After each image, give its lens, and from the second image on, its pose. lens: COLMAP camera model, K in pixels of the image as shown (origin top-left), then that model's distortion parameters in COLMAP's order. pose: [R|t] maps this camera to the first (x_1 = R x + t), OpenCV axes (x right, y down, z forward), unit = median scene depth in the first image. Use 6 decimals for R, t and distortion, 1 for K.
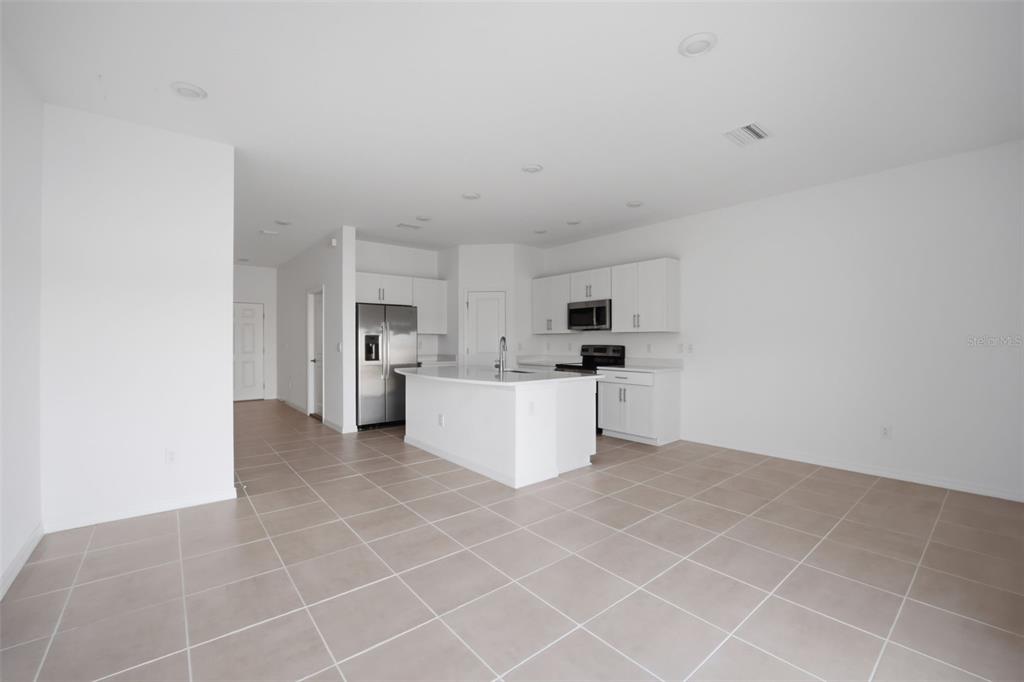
lens RADIAL K [[425.7, 0, 514.4], [0, 425.7, 342.2], [0, 0, 1]] dist [-0.021787, -0.000291]
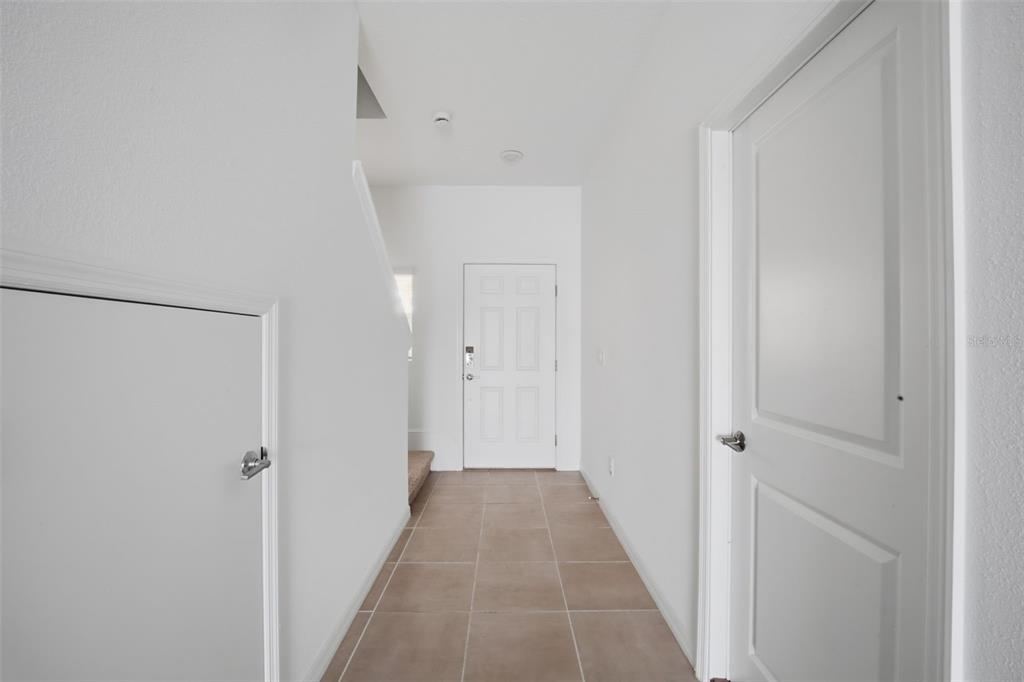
lens RADIAL K [[425.7, 0, 514.4], [0, 425.7, 342.2], [0, 0, 1]] dist [-0.021787, -0.000291]
pose [[0.778895, 0.001791, -0.627152, -0.494673], [-0.004896, 0.999983, -0.003225, -0.003954], [0.627135, 0.005582, 0.778891, 0.892390]]
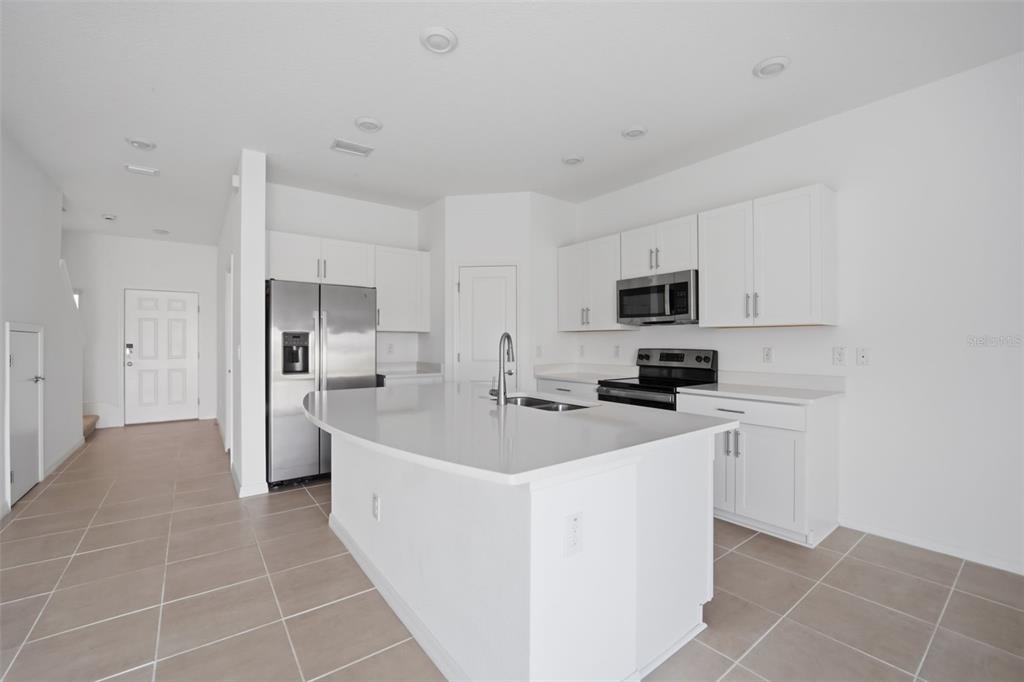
lens RADIAL K [[425.7, 0, 514.4], [0, 425.7, 342.2], [0, 0, 1]] dist [-0.021787, -0.000291]
pose [[0.999159, 0.000648, -0.040999, 0.002719], [-0.000807, 0.999992, -0.003873, -0.000301], [0.040996, 0.003903, 0.999152, 0.397961]]
